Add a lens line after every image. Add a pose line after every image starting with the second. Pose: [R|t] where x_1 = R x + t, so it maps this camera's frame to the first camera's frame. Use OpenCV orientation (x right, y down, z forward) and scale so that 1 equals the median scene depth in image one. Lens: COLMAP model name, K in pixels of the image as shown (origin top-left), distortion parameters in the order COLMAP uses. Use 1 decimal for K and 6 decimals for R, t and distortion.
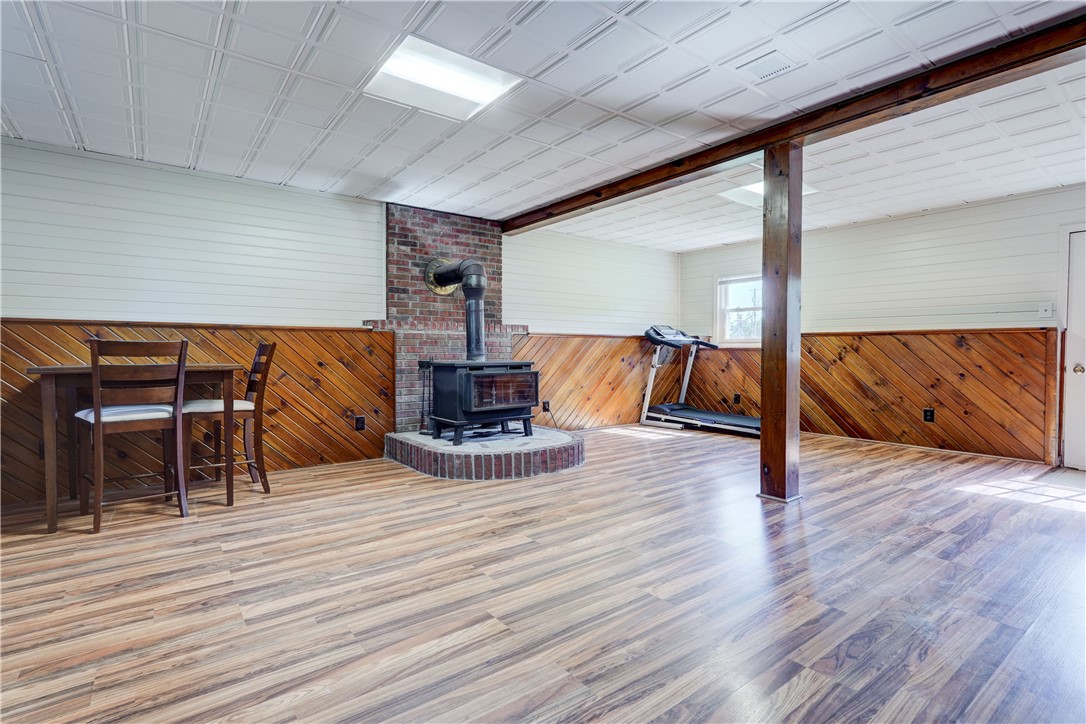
lens RADIAL K [[507.1, 0, 541.8], [0, 507.1, 359.2], [0, 0, 1]] dist [-0.013989, -0.000041]
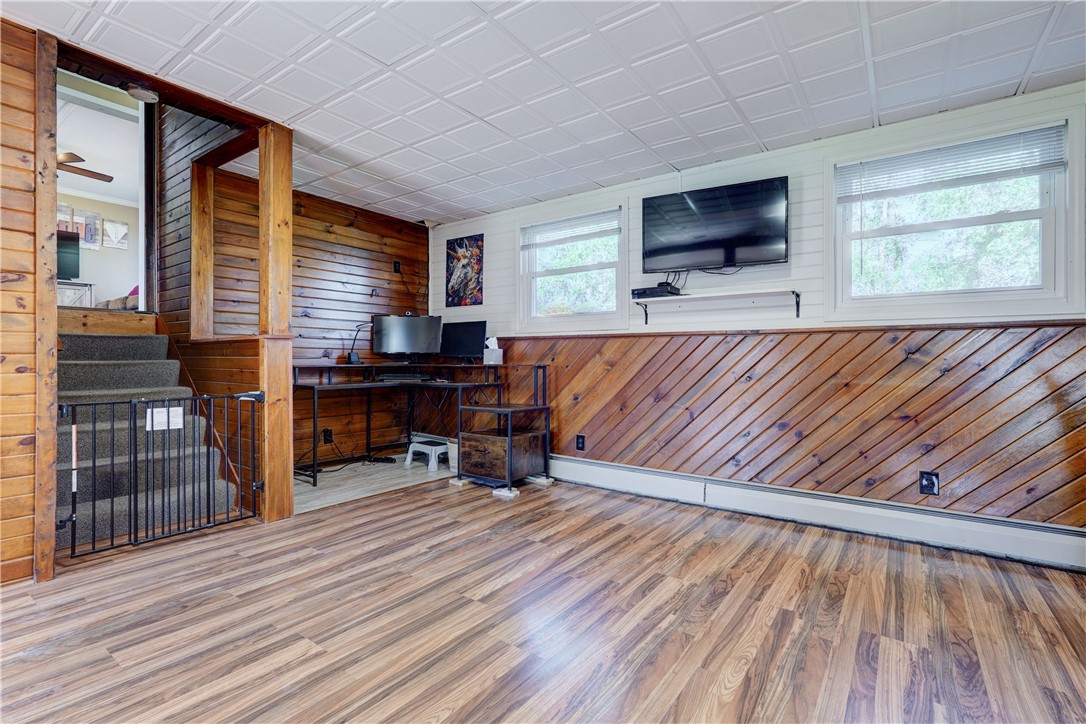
lens RADIAL K [[507.1, 0, 541.5], [0, 507.1, 361.9], [0, 0, 1]] dist [-0.013989, -0.000041]
pose [[-0.953931, -0.002543, -0.300015, 0.108895], [-0.009555, 0.999714, 0.021907, -0.059204], [0.299874, 0.023765, -0.953683, 2.053896]]
